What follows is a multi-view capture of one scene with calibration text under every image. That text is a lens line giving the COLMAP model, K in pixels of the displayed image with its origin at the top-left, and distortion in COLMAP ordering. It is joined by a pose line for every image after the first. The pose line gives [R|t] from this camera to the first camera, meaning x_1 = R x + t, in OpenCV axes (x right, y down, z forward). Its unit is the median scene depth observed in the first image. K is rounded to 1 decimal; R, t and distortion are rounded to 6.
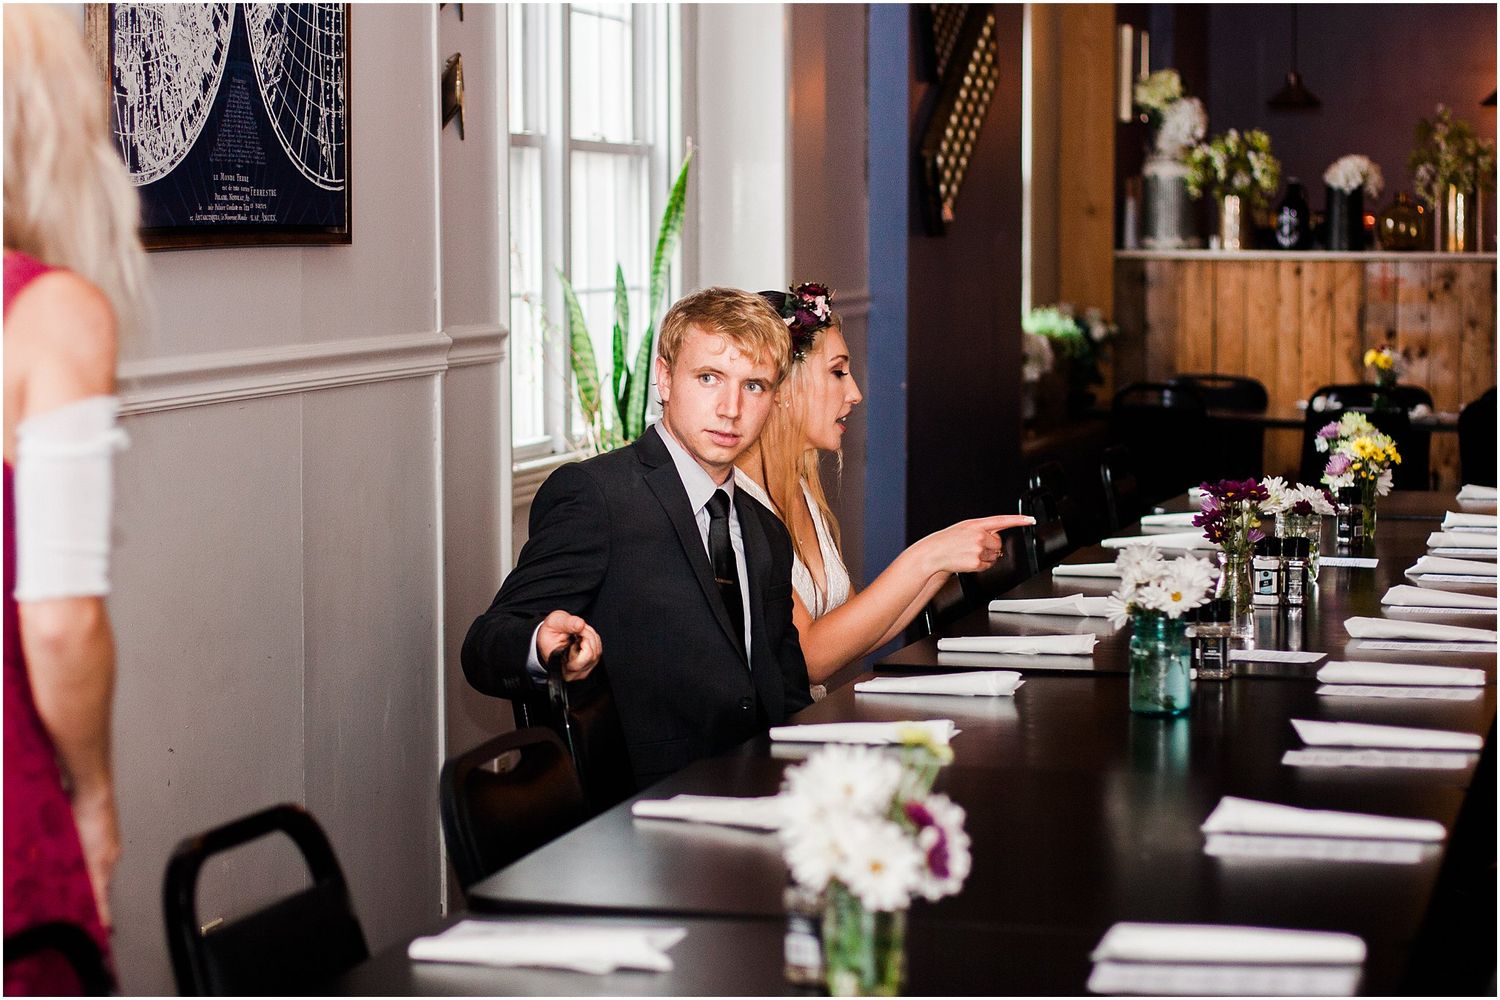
lens RADIAL K [[3389.7, 0, 750.0], [0, 3389.7, 500.0], [0, 0, 1]] dist [-0.081424, -0.366025]
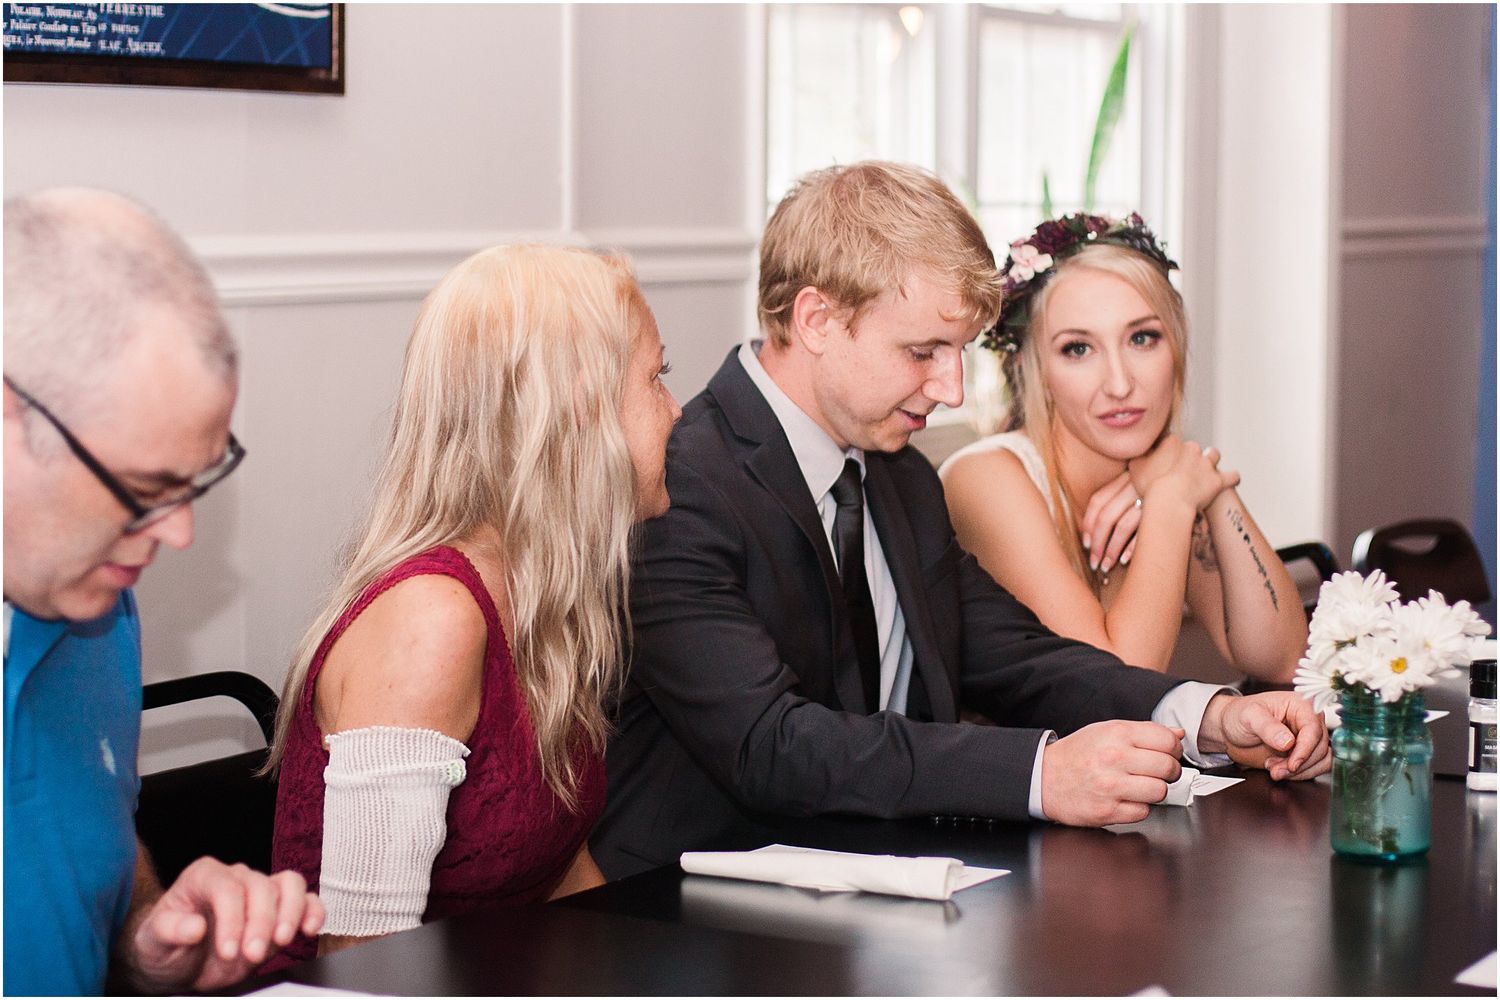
lens RADIAL K [[3389.7, 0, 750.0], [0, 3389.7, 500.0], [0, 0, 1]] dist [-0.081424, -0.366025]
pose [[0.963287, 0.032407, -0.266511, 0.056036], [-0.029622, 0.999457, 0.014464, -0.001783], [0.266835, -0.006039, 0.963723, 0.129422]]
